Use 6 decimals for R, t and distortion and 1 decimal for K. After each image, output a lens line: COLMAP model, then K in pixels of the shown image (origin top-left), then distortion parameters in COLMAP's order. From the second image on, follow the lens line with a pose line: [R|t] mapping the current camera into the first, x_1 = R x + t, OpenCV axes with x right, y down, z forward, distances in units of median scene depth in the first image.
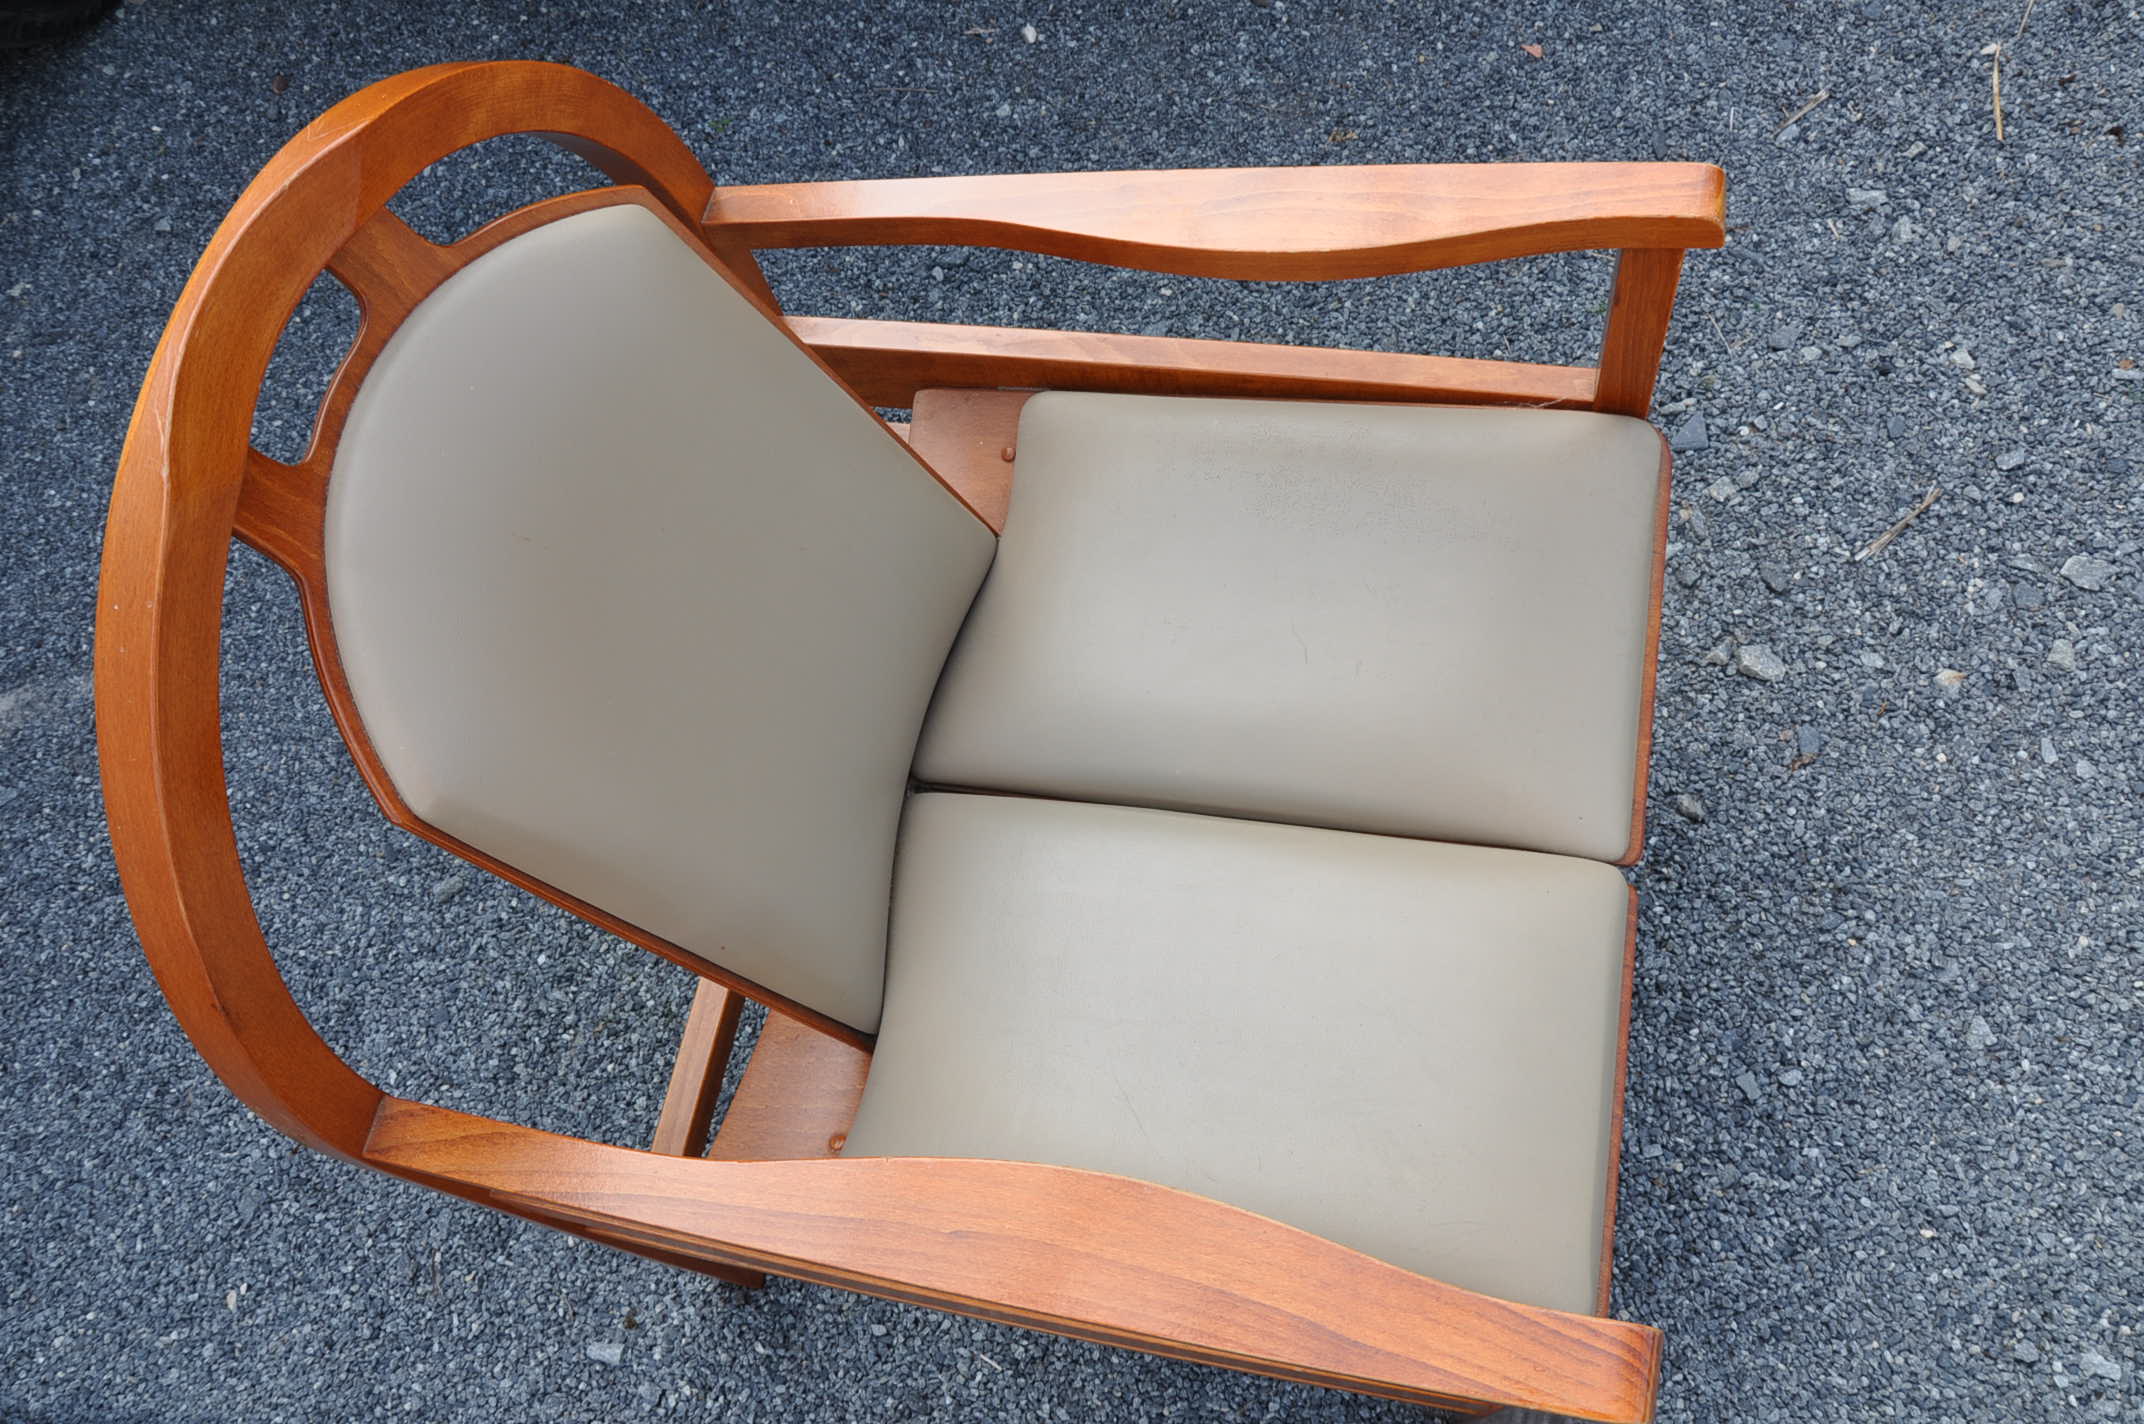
lens RADIAL K [[1645.8, 0, 1072.0], [0, 1645.8, 712.0], [0, 0, 1]] dist [-0.167767, 0.101936]
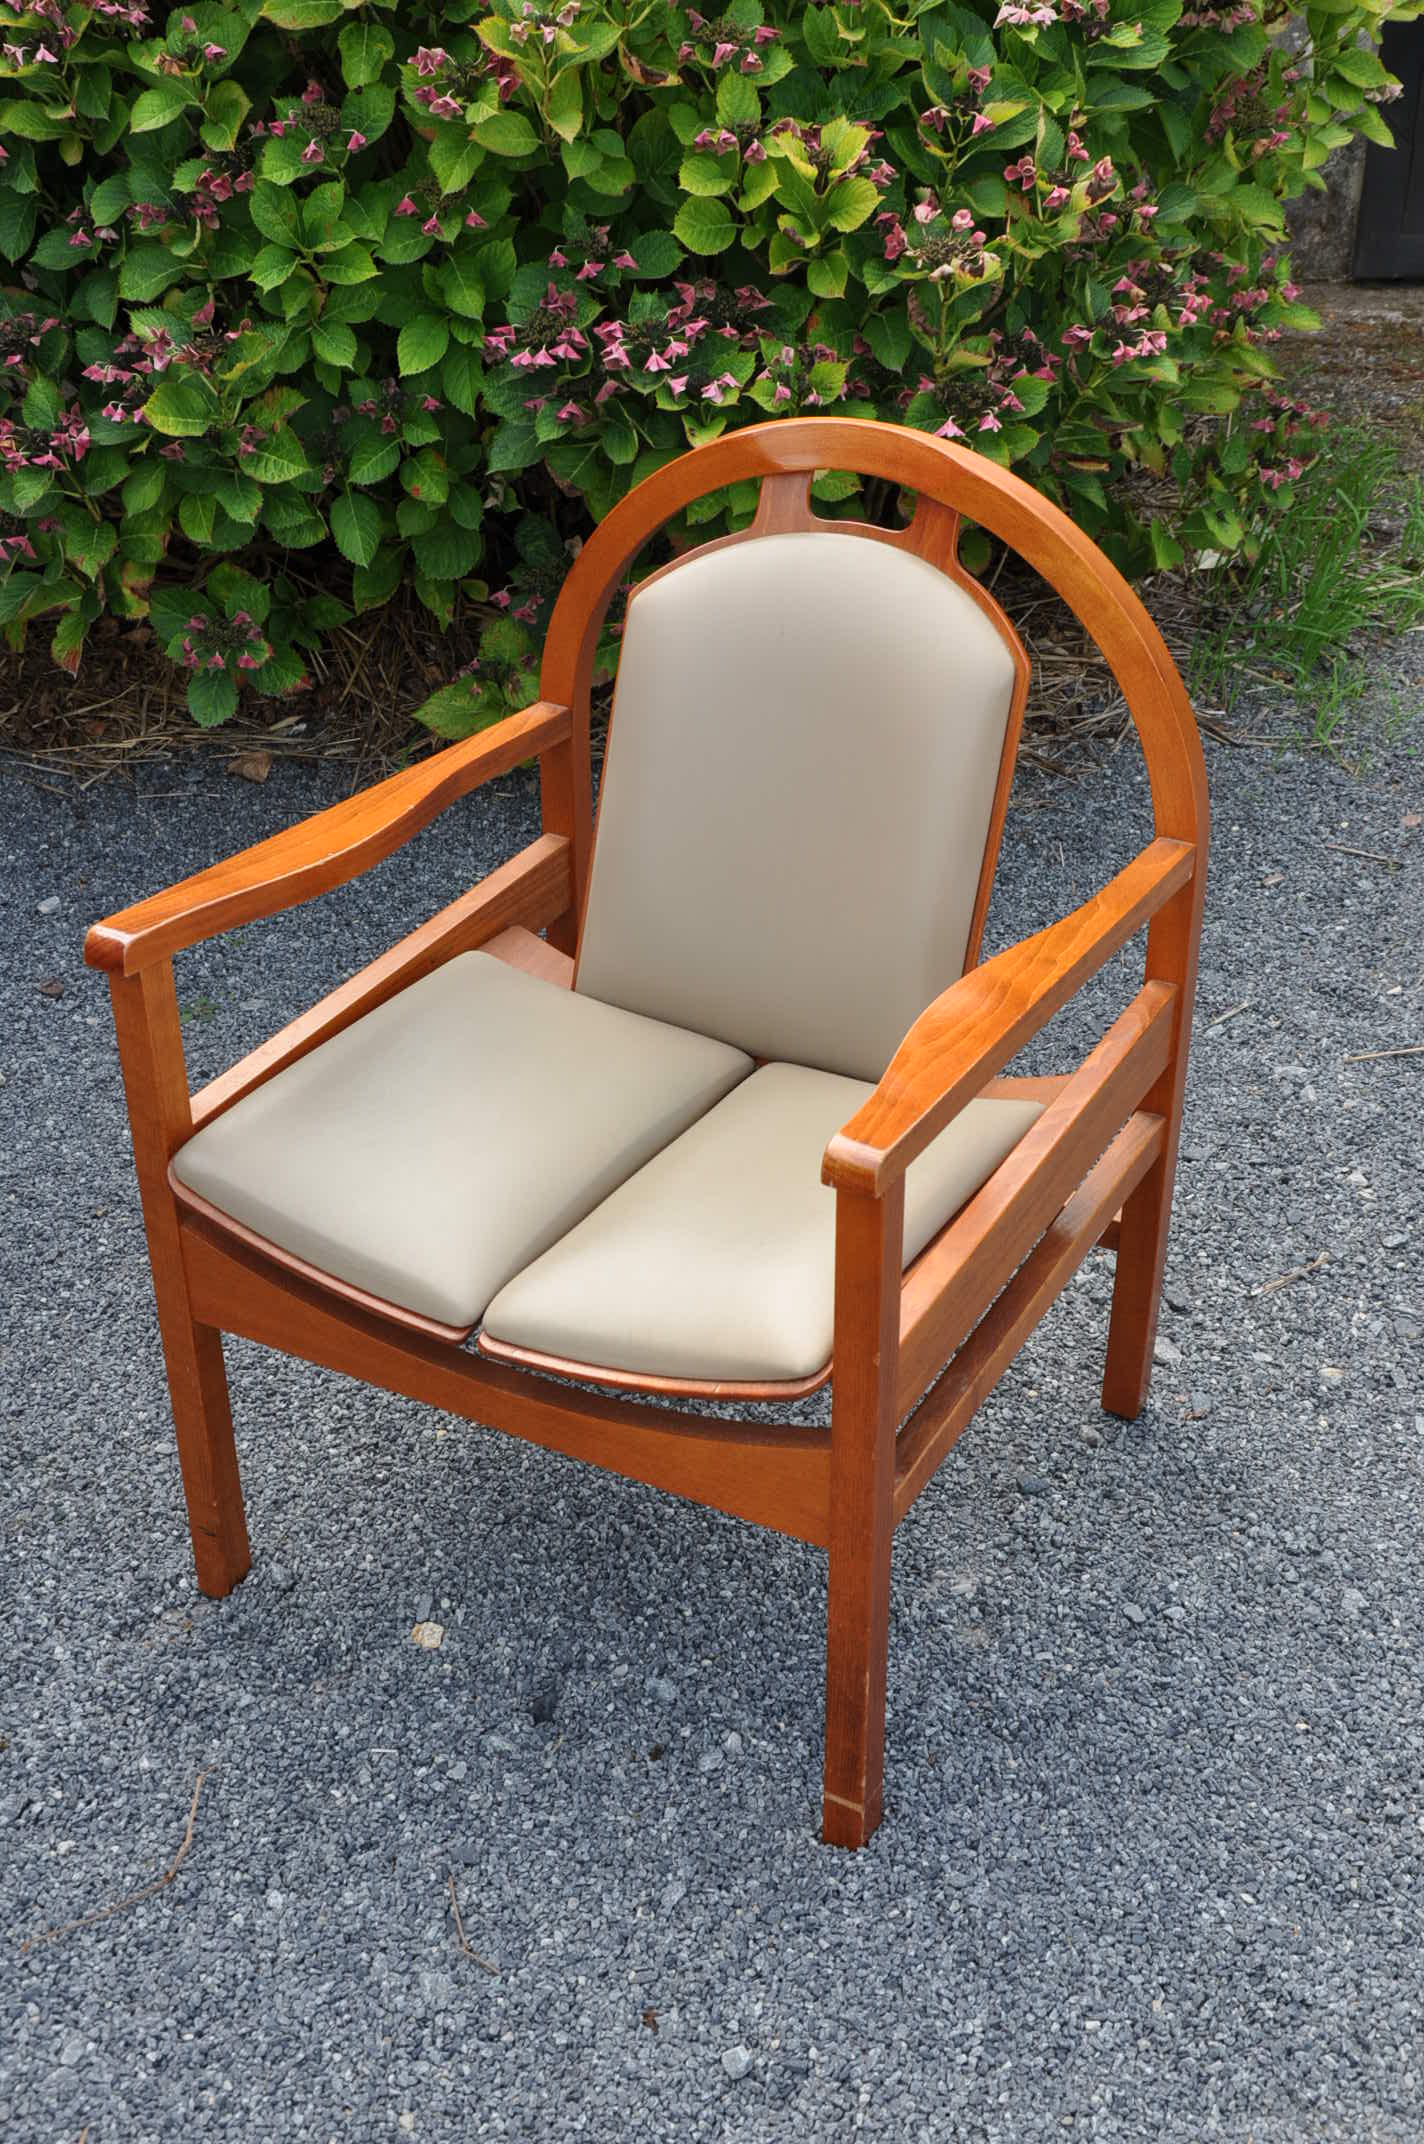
lens RADIAL K [[2539.6, 0, 712.0], [0, 2539.6, 1072.0], [0, 0, 1]] dist [-0.002255, -0.007267]
pose [[0.985582, 0.152208, 0.073894, -0.033863], [-0.086438, 0.828392, -0.553439, 0.857354], [-0.145451, 0.539072, 0.829605, -0.541181]]
